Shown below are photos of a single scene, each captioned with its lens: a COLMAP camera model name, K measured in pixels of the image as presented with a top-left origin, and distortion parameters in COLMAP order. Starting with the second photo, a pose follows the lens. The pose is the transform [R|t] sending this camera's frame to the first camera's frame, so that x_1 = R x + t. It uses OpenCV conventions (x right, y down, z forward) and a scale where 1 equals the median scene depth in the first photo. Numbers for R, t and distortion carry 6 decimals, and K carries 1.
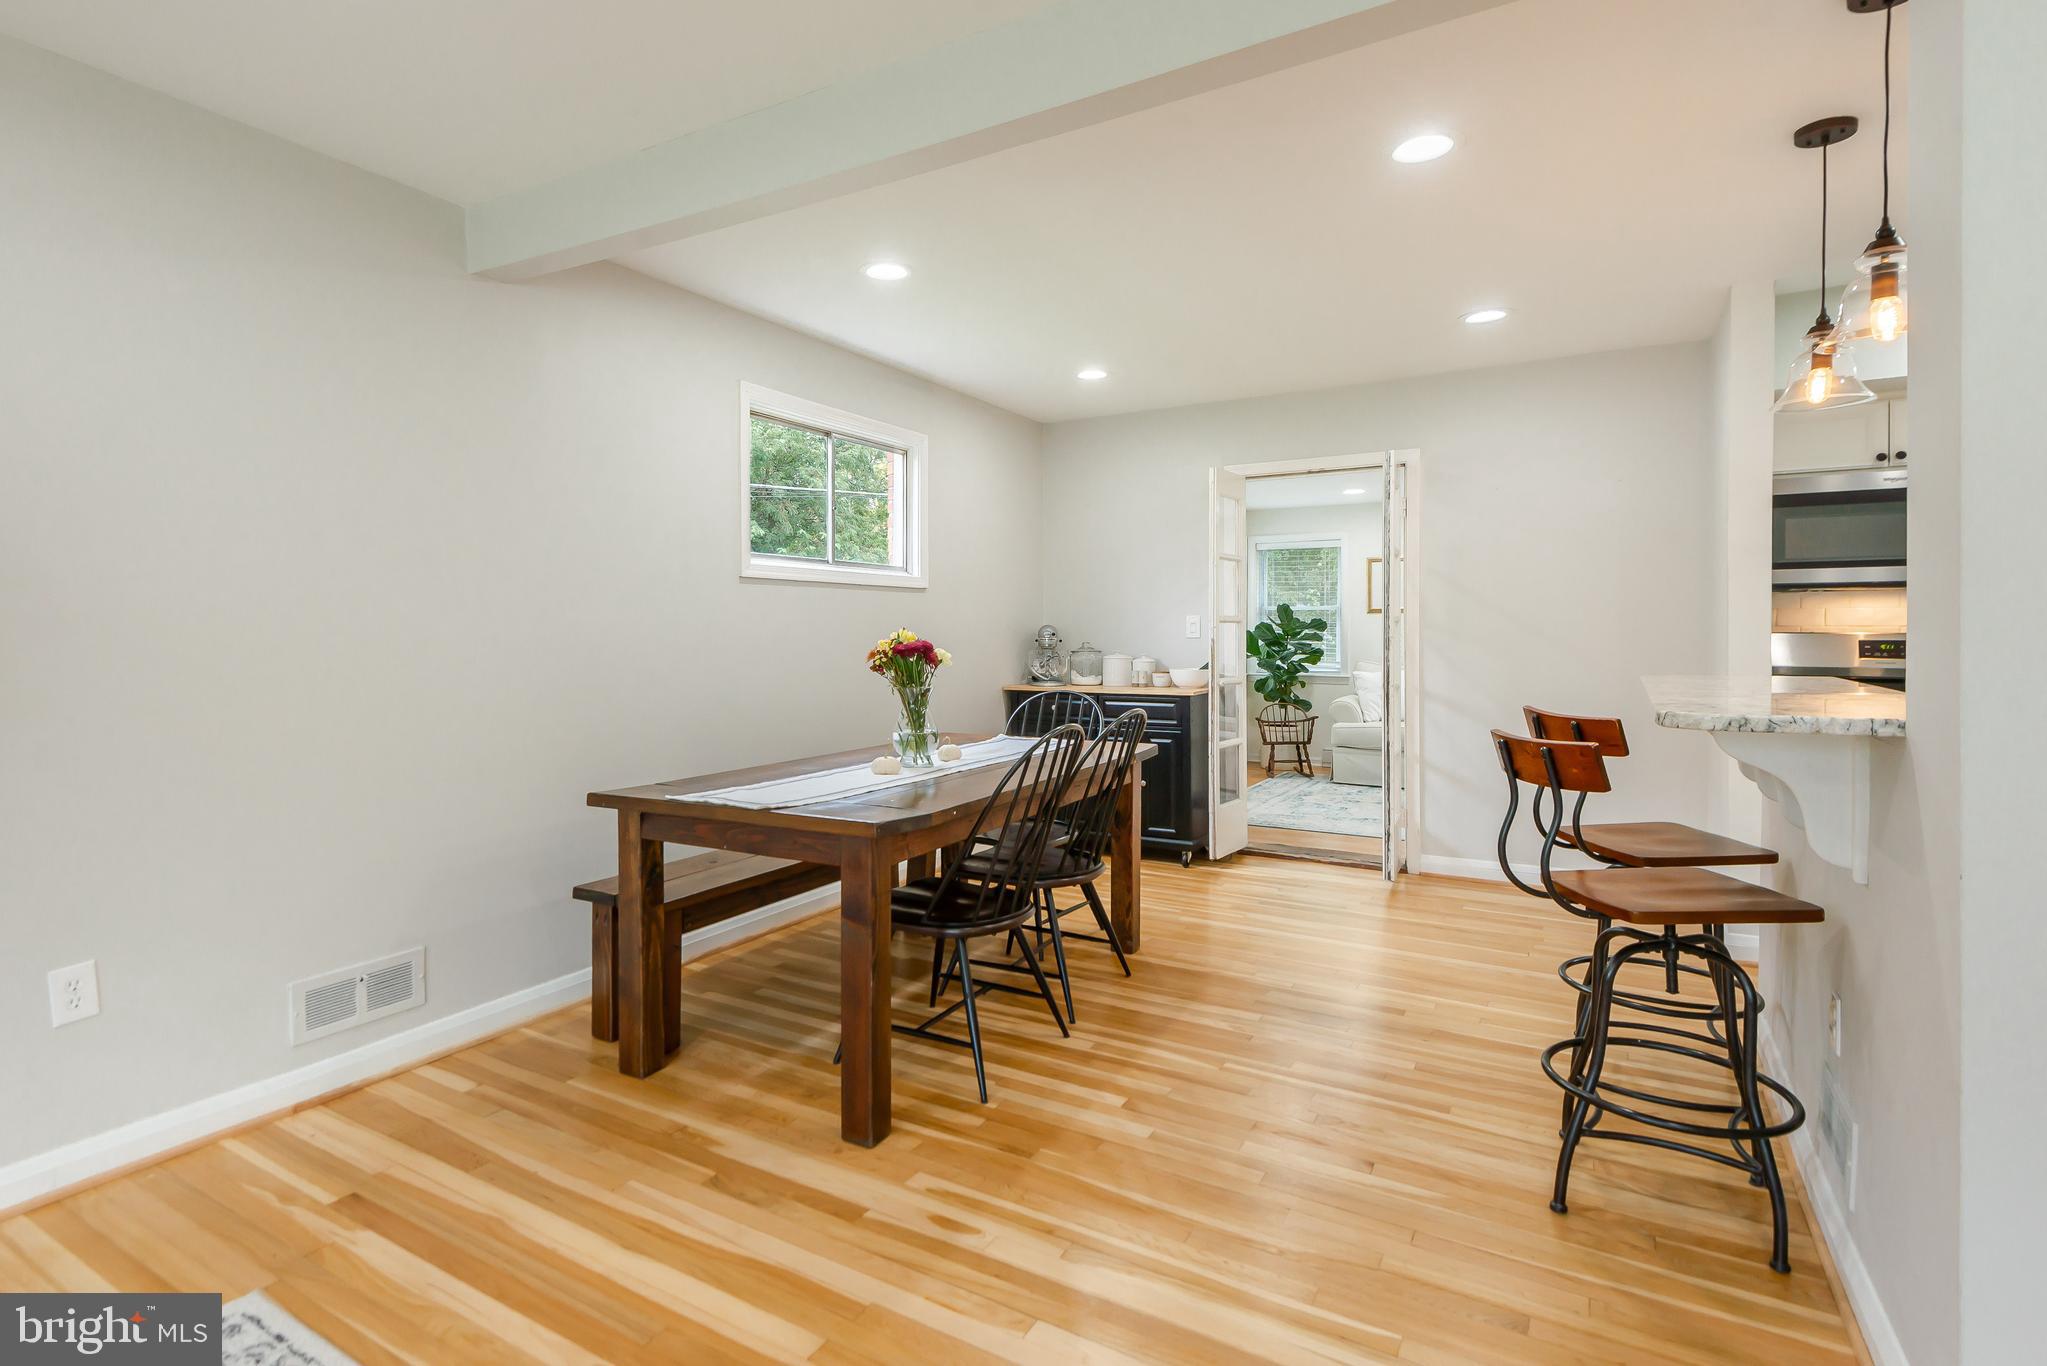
lens RADIAL K [[984.9, 0, 1021.1], [0, 984.9, 663.2], [0, 0, 1]] dist [0.002319, 0.000202]
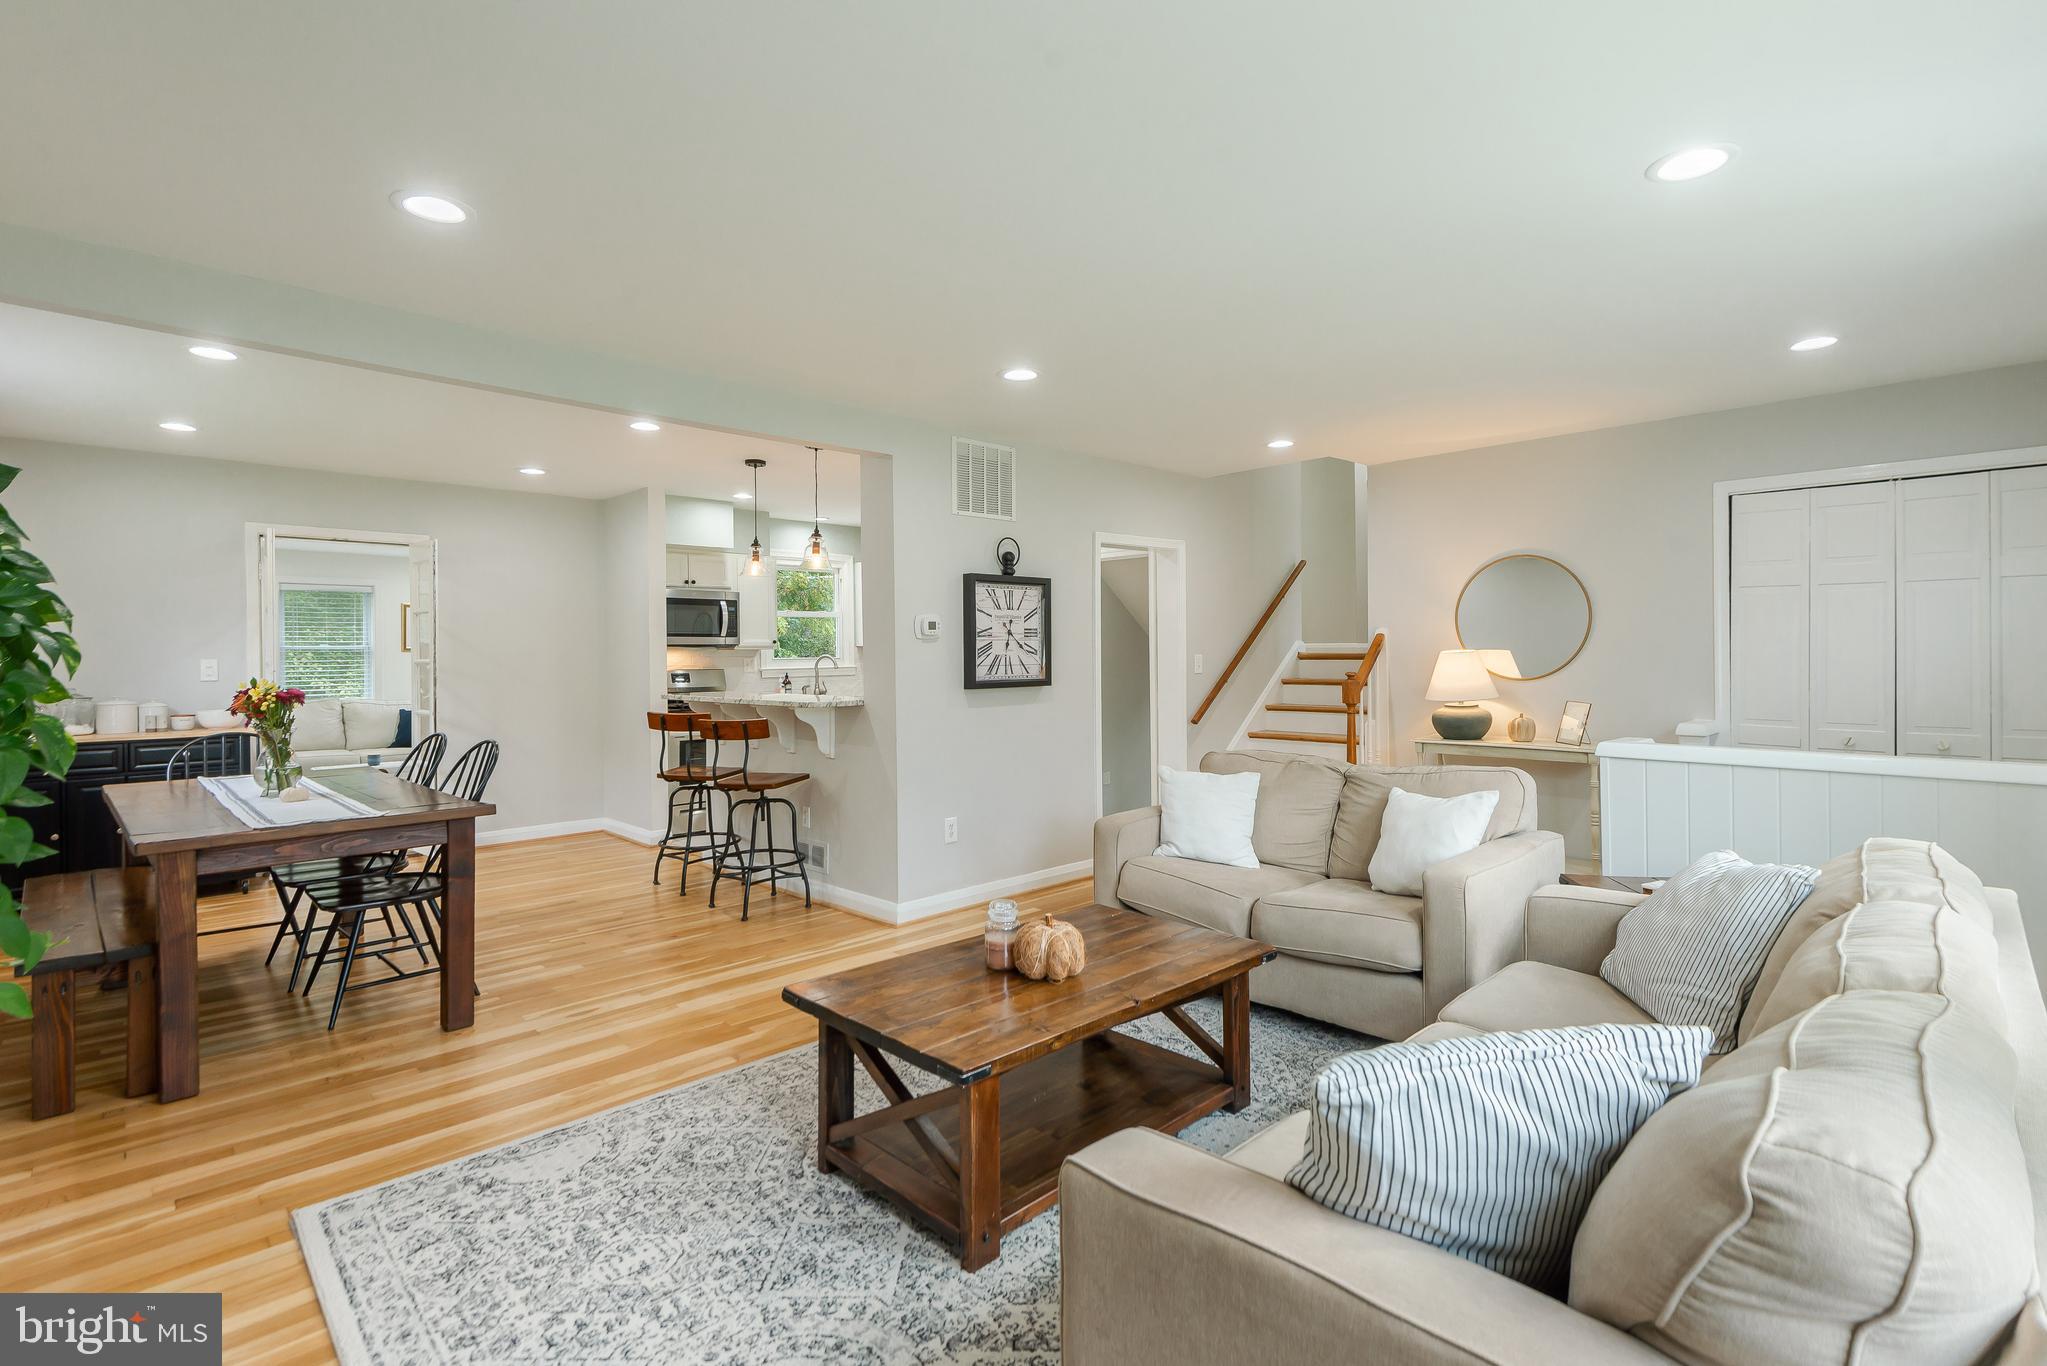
lens RADIAL K [[949.7, 0, 1013.7], [0, 949.7, 669.1], [0, 0, 1]] dist [-0.000793, -0.000176]
pose [[0.251891, -0.015674, 0.967629, -1.169893], [0.037784, 0.999266, 0.006351, -0.024991], [-0.967018, 0.034962, 0.252298, -0.159638]]
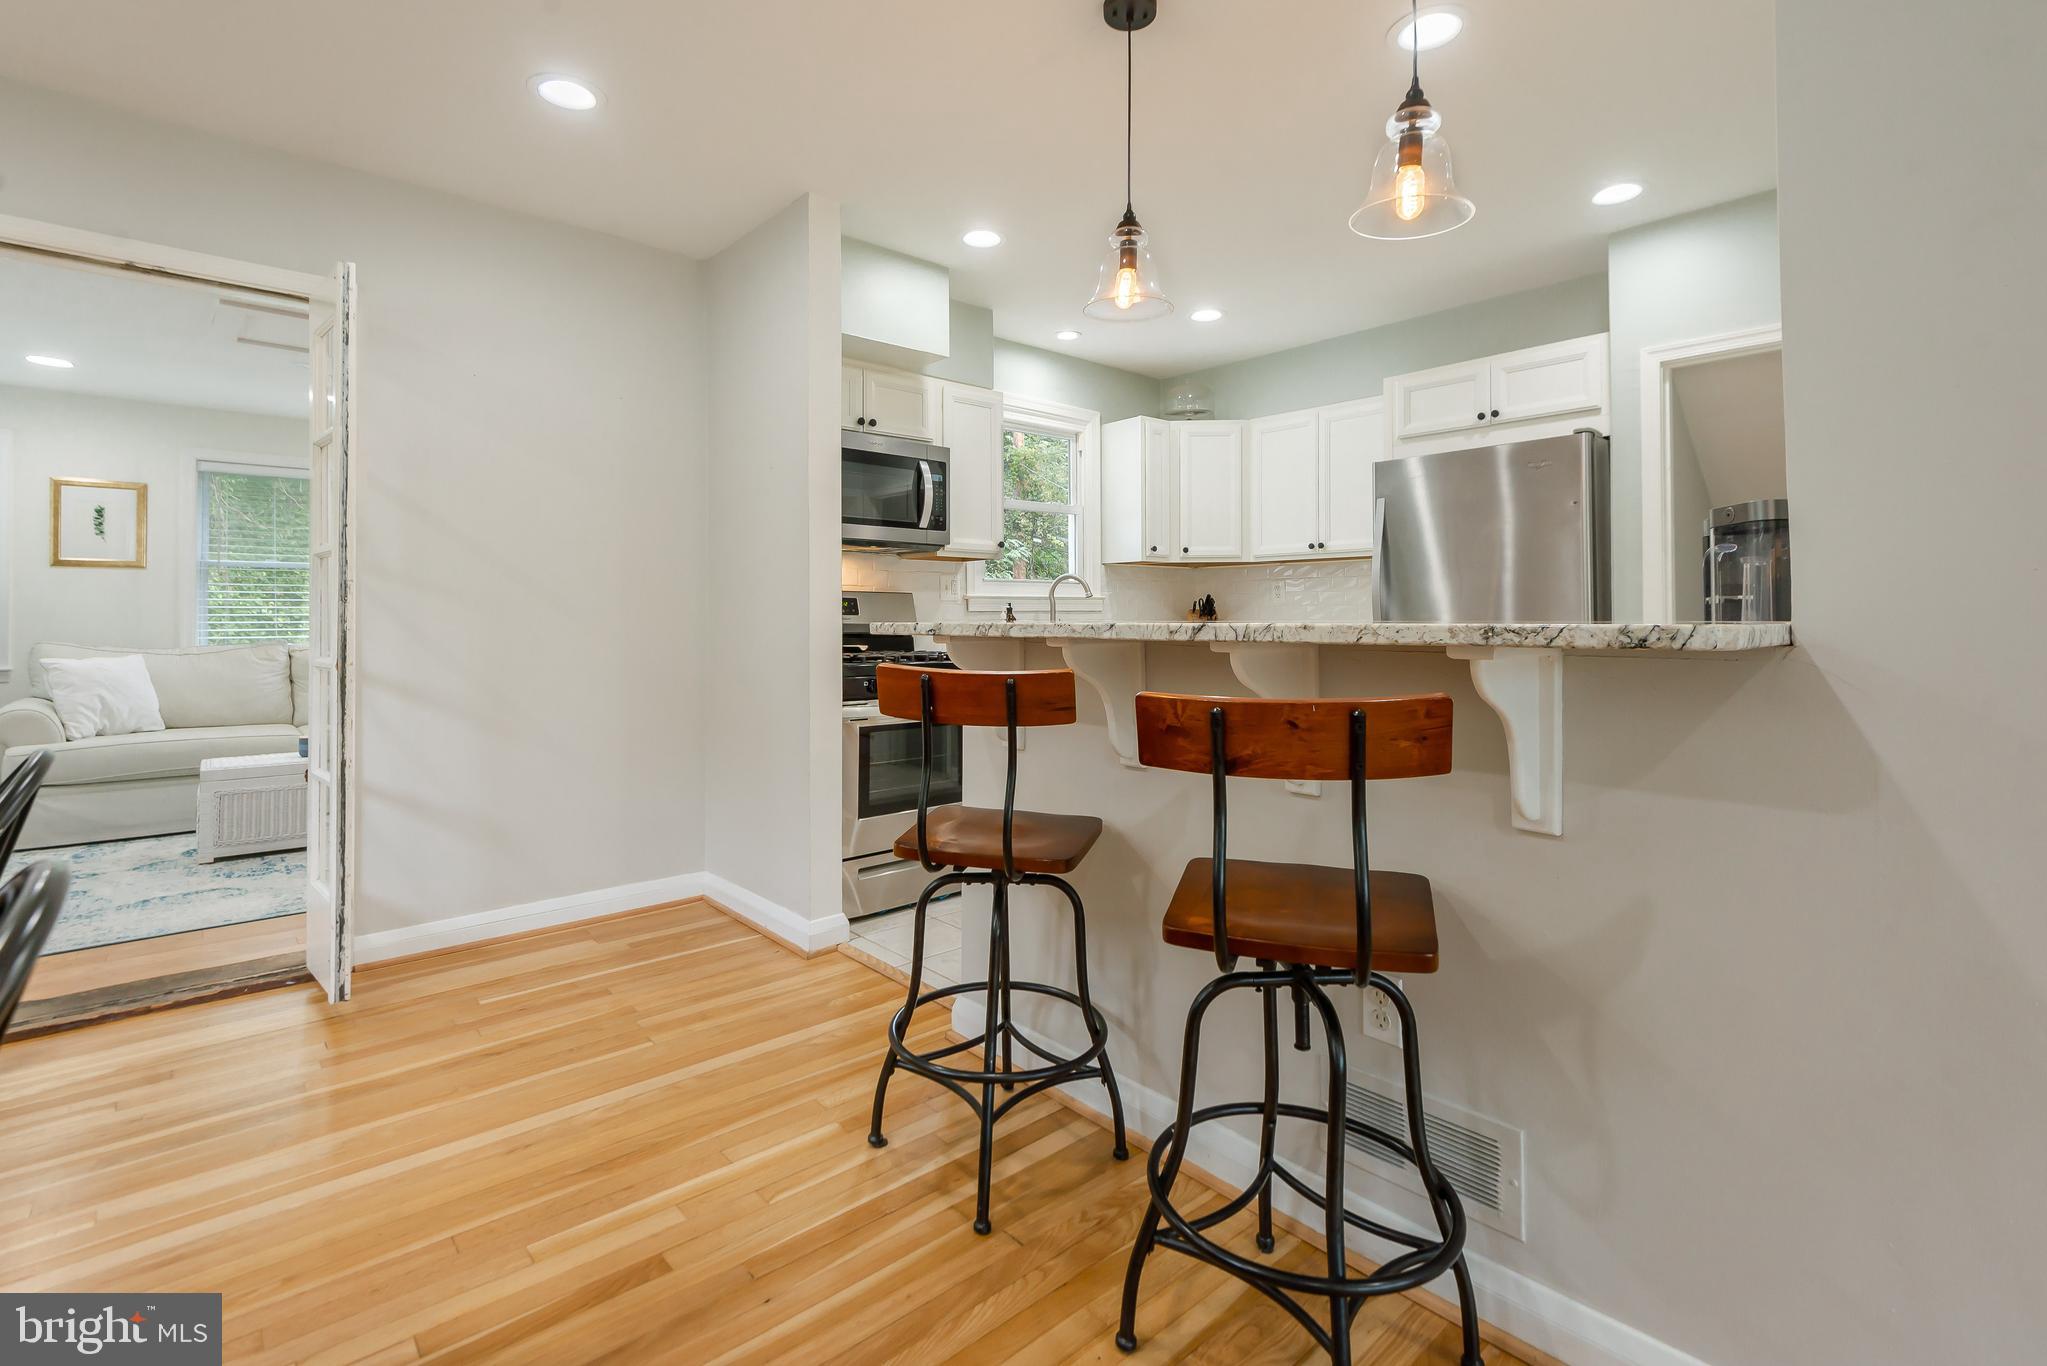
lens RADIAL K [[936.7, 0, 979.9], [0, 936.7, 617.9], [0, 0, 1]] dist [-0.000856, -0.000497]
pose [[0.331128, 0.001176, 0.943585, -0.039202], [0.032740, 0.999383, -0.012735, 0.025464], [-0.943018, 0.035110, 0.330886, 0.797694]]
